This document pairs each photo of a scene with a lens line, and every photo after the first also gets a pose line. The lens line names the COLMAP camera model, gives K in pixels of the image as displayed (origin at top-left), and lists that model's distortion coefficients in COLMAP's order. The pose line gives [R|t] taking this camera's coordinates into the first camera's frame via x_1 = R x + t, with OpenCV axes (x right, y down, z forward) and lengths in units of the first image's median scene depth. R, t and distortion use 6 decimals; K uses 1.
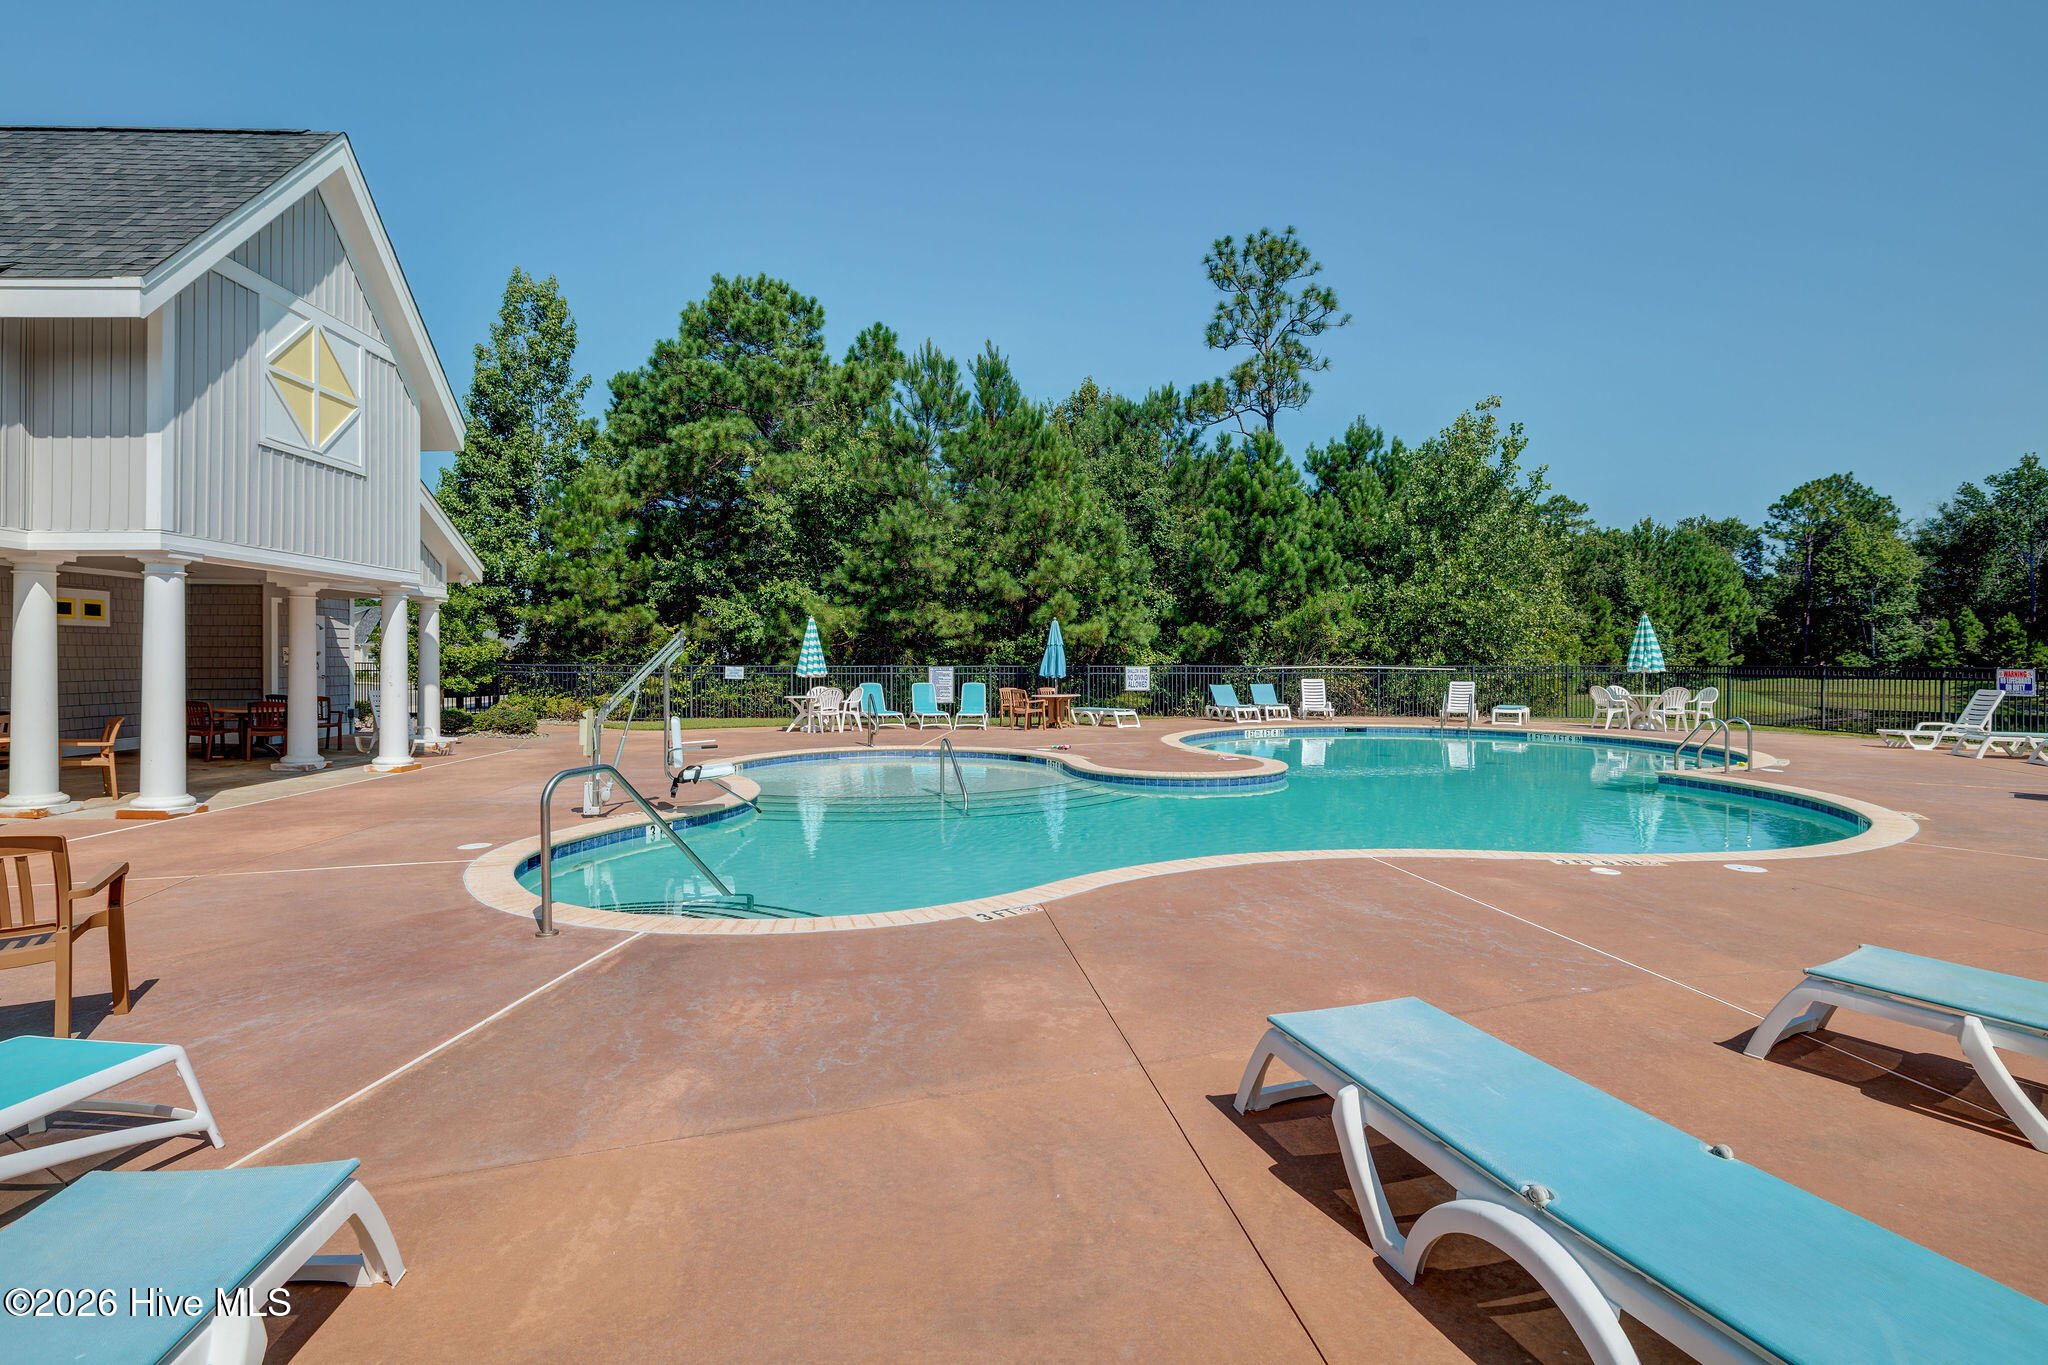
lens RADIAL K [[952.5, 0, 1007.9], [0, 952.5, 661.3], [0, 0, 1]] dist [-0.013129, 0.000041]
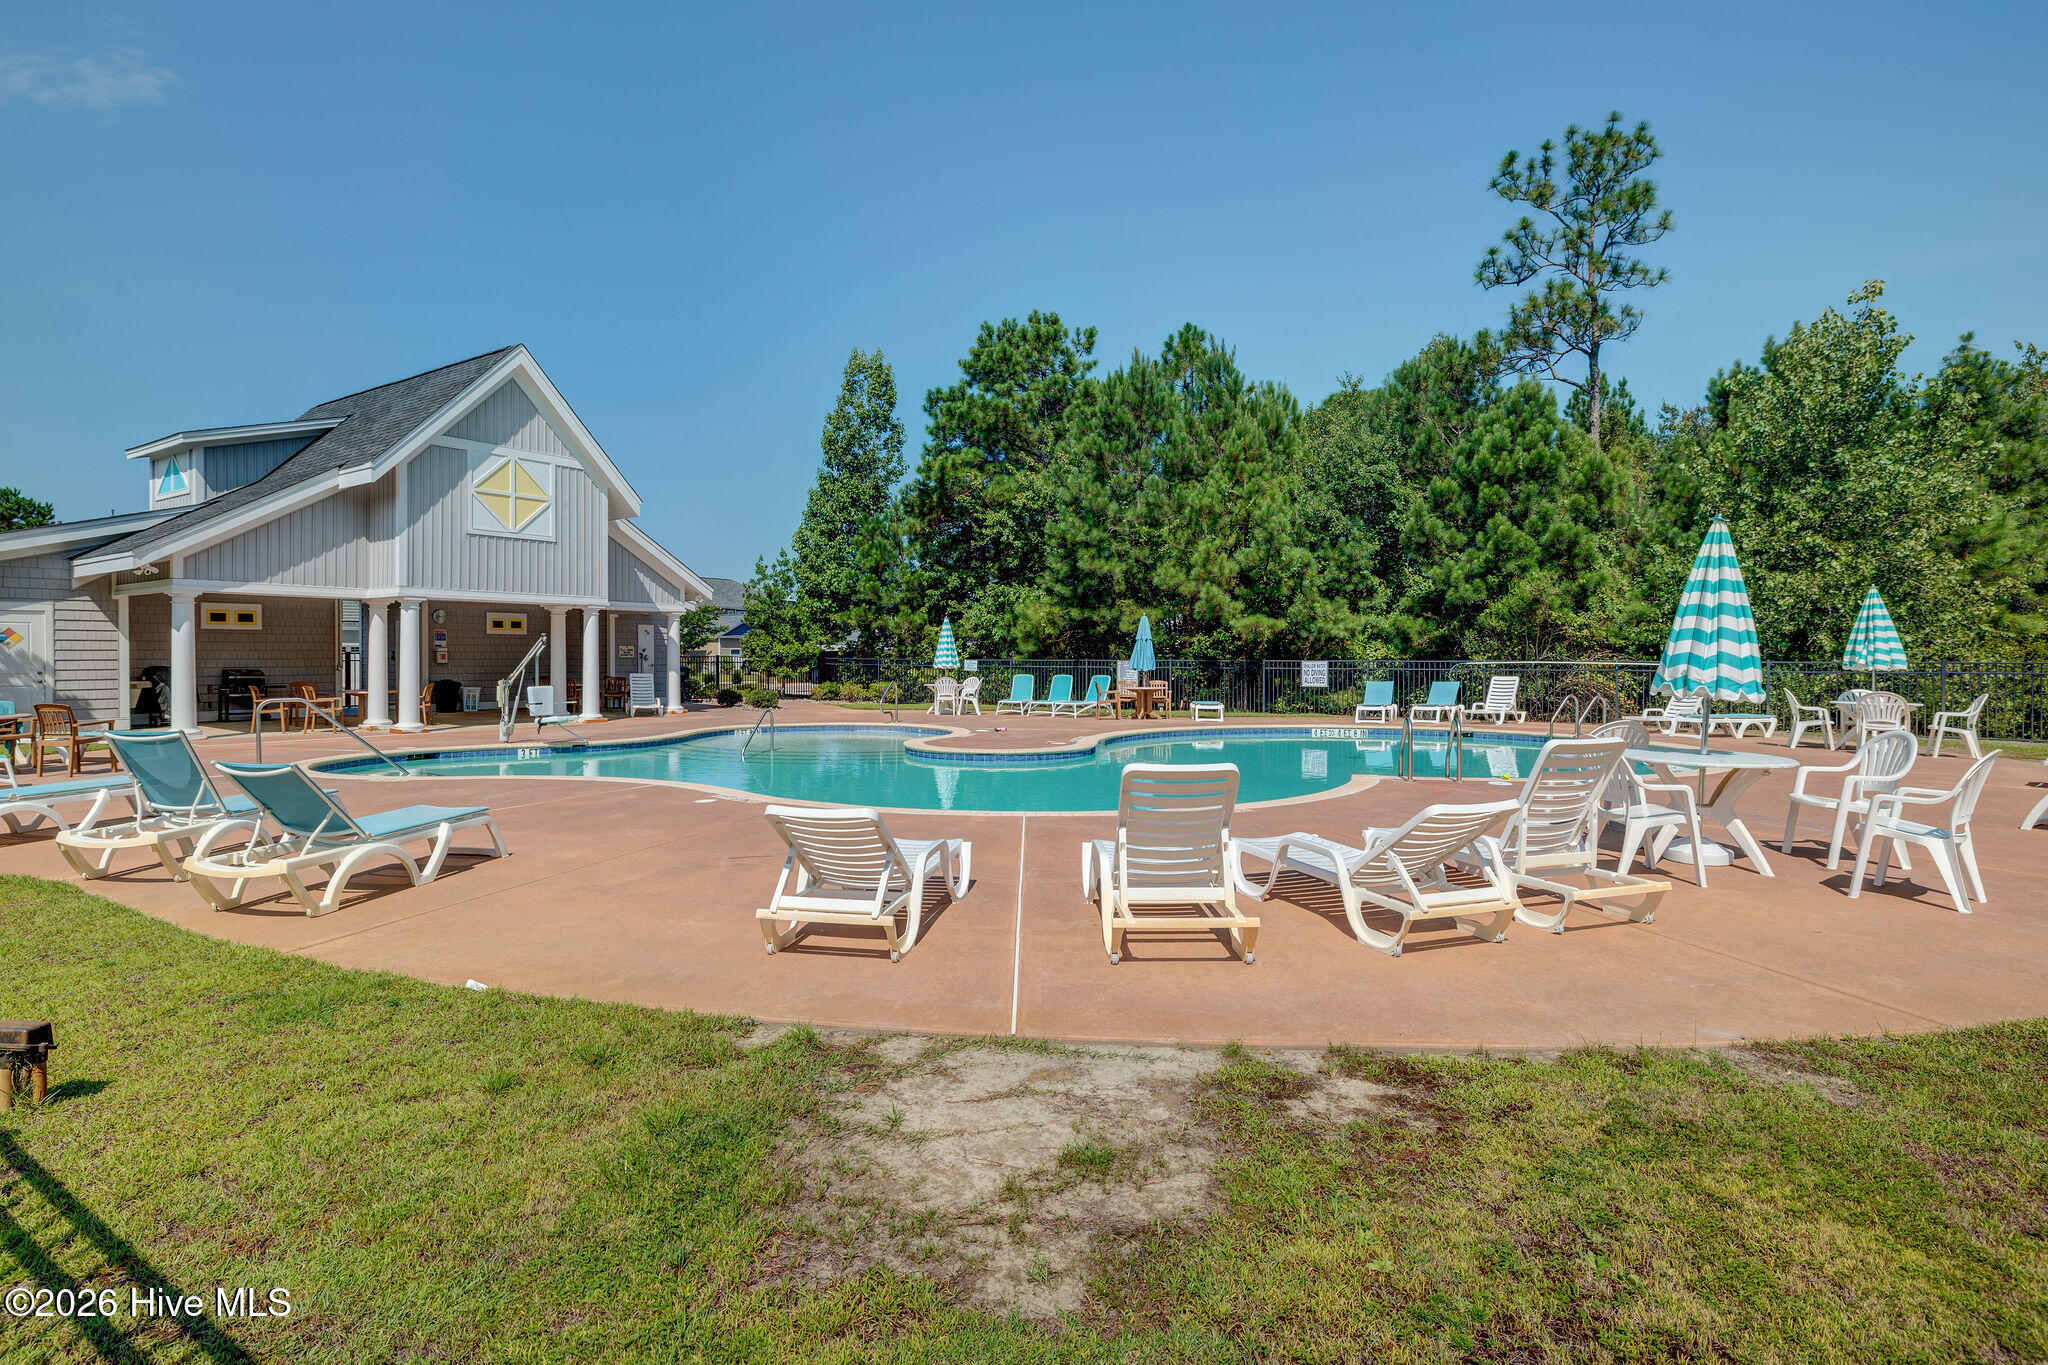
lens RADIAL K [[986.0, 0, 967.6], [0, 986.0, 666.0], [0, 0, 1]] dist [-0.012301, -0.000491]
pose [[0.808957, 0.006099, -0.587836, 0.413955], [-0.001973, 0.999969, 0.007661, 0.003150], [0.587864, -0.005038, 0.808944, 0.014606]]
